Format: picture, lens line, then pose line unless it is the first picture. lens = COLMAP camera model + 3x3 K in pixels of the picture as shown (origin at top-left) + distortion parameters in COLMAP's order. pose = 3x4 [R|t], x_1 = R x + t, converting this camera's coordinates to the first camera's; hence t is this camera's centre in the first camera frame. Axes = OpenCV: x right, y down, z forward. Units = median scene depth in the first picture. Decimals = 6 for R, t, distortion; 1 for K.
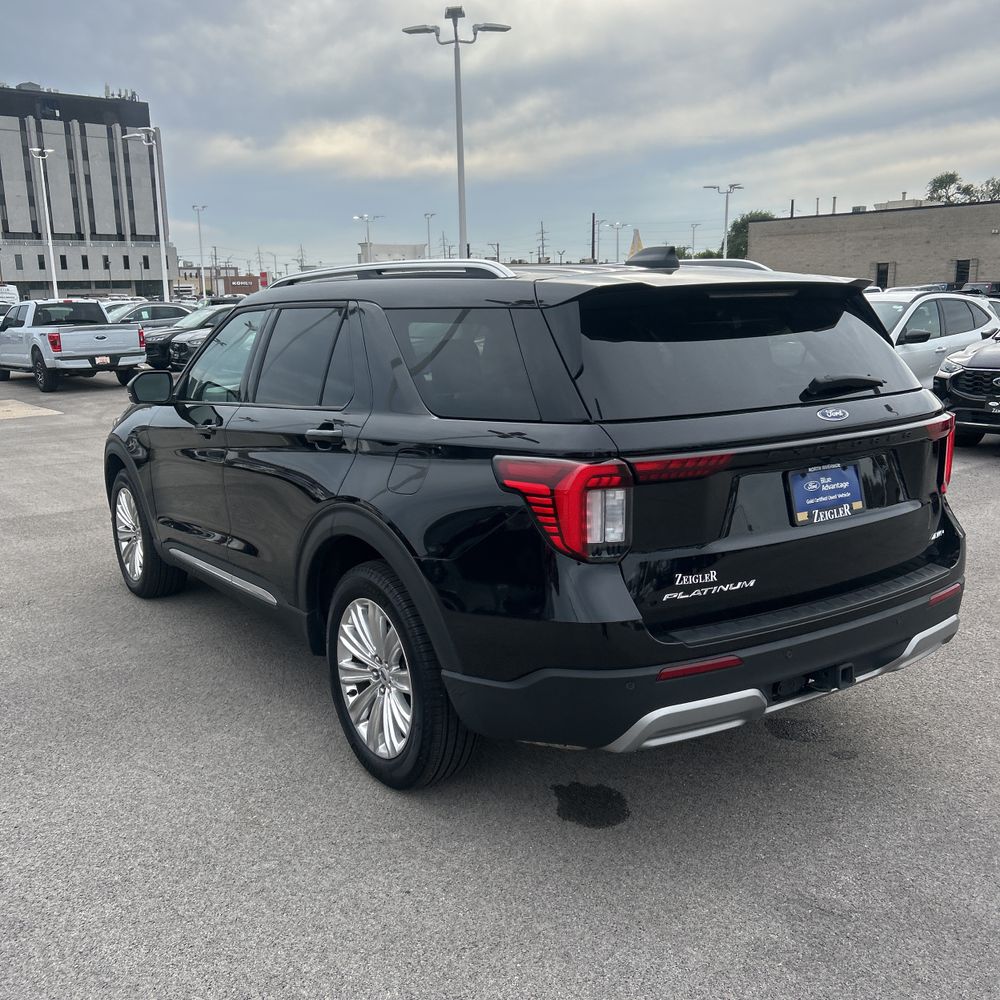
lens RADIAL K [[1035.2, 0, 483.4], [0, 1035.2, 512.7], [0, 0, 1]] dist [0.027960, -0.006563]
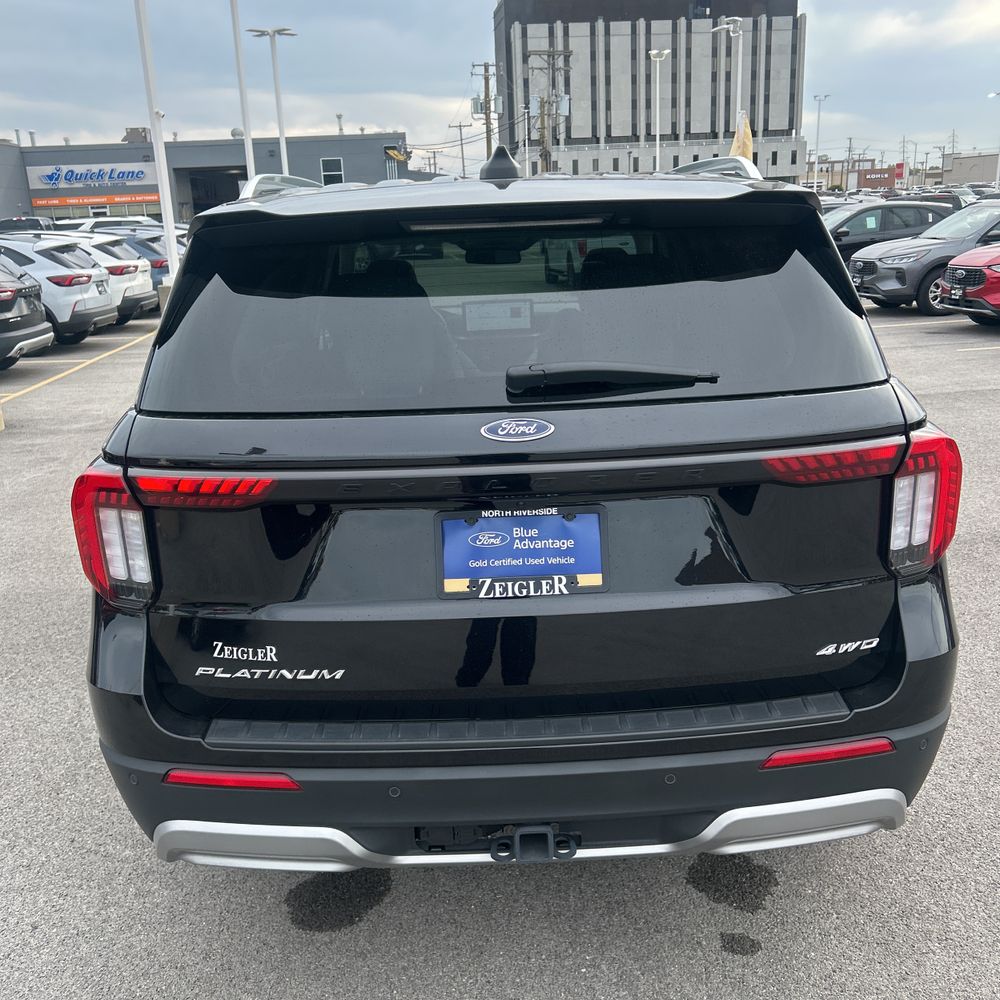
lens RADIAL K [[1023.8, 0, 499.3], [0, 1023.8, 497.3], [0, 0, 1]] dist [0.157273, -0.306018]
pose [[0.844276, 0.133973, -0.518892, 0.630828], [-0.092319, 0.990132, 0.105432, -0.115166], [0.527897, -0.041109, 0.848313, 0.471621]]
